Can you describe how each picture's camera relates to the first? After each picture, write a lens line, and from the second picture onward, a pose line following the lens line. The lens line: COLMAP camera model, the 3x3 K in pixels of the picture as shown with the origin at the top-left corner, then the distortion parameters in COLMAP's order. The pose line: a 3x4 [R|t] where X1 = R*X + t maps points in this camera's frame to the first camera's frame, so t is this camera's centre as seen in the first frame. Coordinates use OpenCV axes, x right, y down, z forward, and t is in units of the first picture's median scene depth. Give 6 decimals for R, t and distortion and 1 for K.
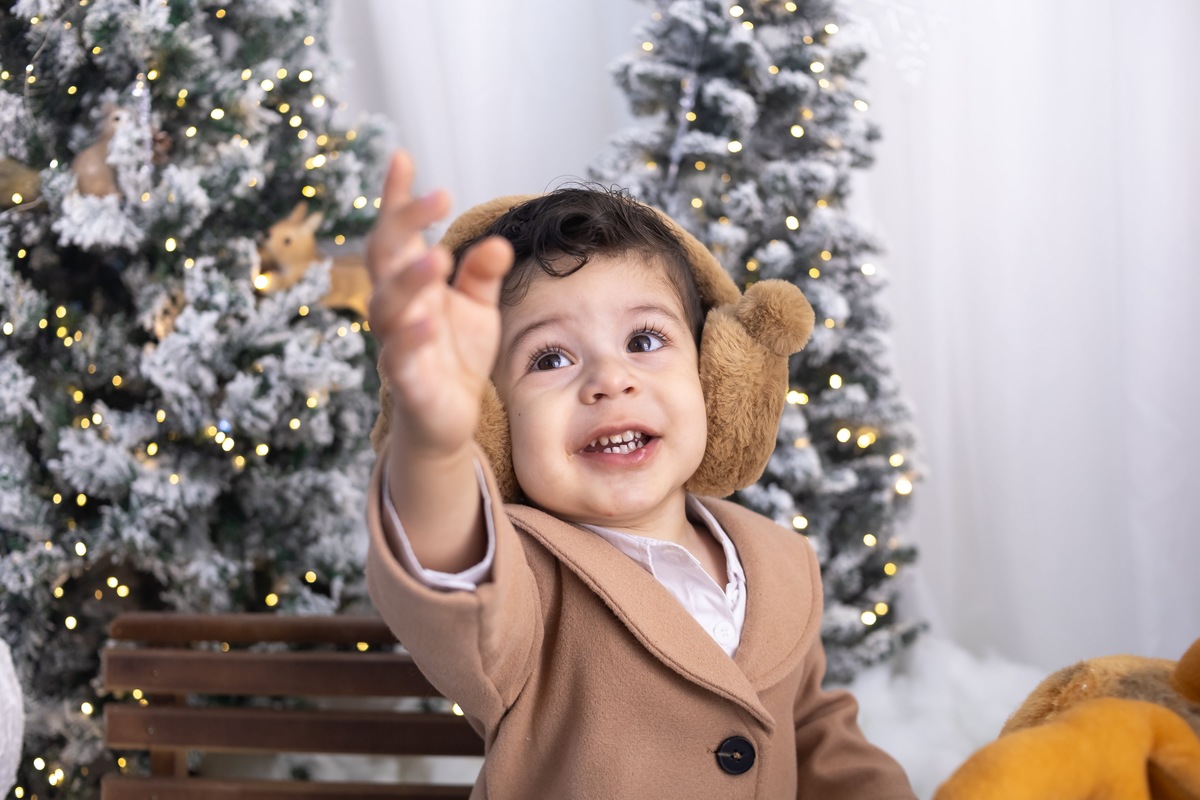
lens RADIAL K [[1226.4, 0, 600.0], [0, 1226.4, 400.0], [0, 0, 1]] dist [-0.135434, 0.074909]
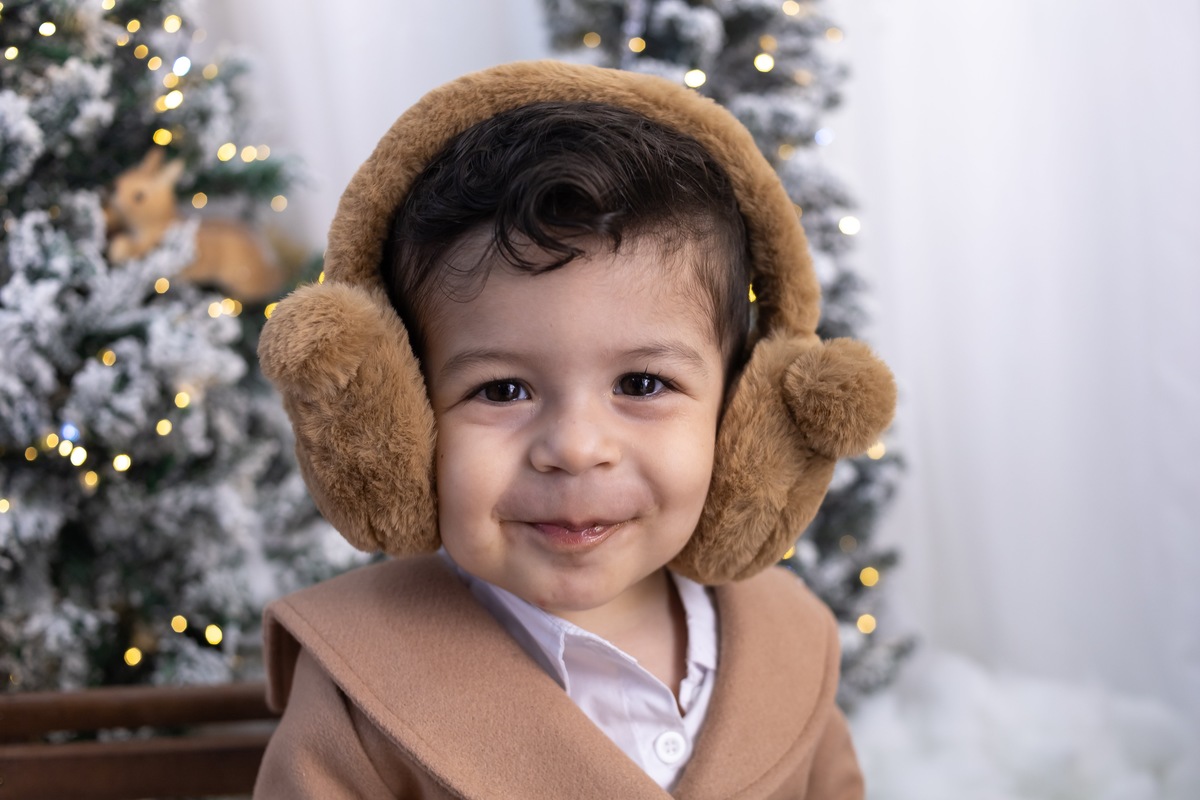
lens RADIAL K [[1226.4, 0, 600.0], [0, 1226.4, 400.0], [0, 0, 1]] dist [-0.135434, 0.074909]
pose [[0.986359, -0.031340, 0.161598, -0.100713], [0.032755, 0.999445, -0.006104, 0.015751], [-0.161317, 0.011314, 0.986838, 0.202938]]
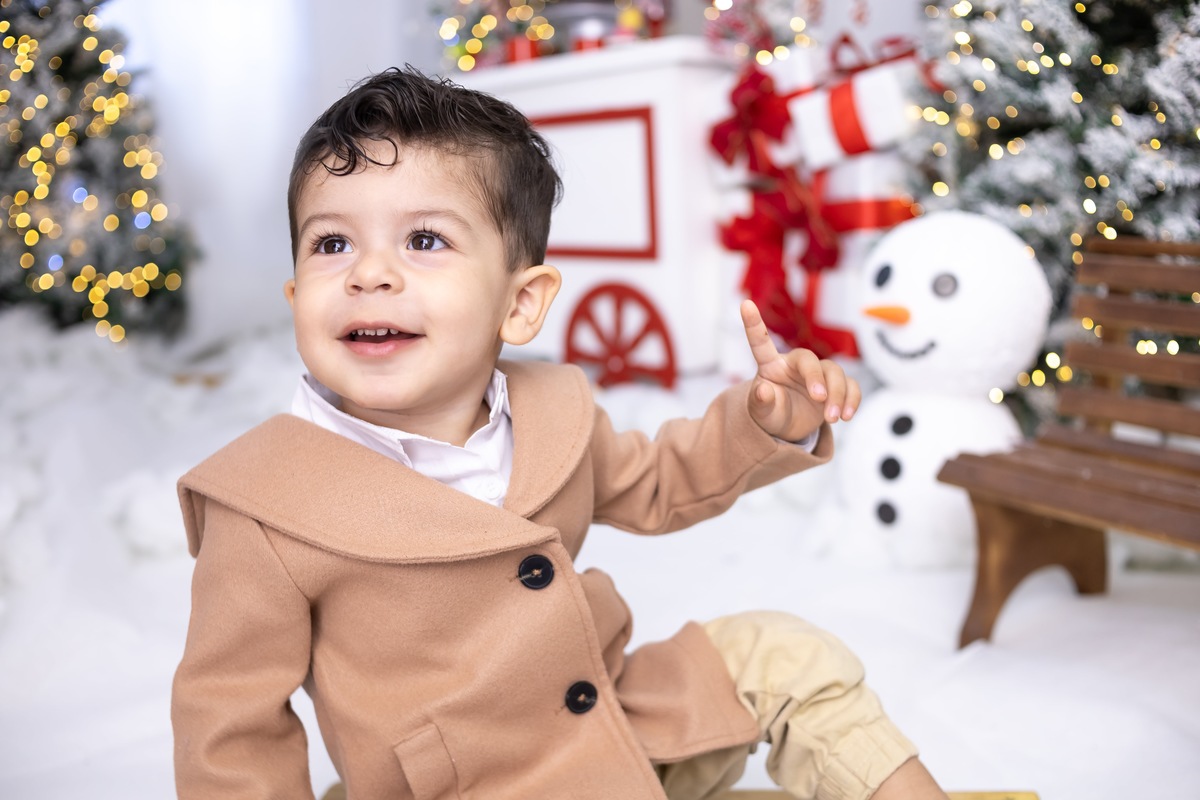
lens RADIAL K [[1226.4, 0, 600.0], [0, 1226.4, 400.0], [0, 0, 1]] dist [-0.135434, 0.074909]
pose [[0.589948, 0.150929, -0.793209, 0.359625], [-0.045572, 0.987033, 0.153914, 0.144032], [0.806154, -0.054653, 0.589177, -0.310861]]
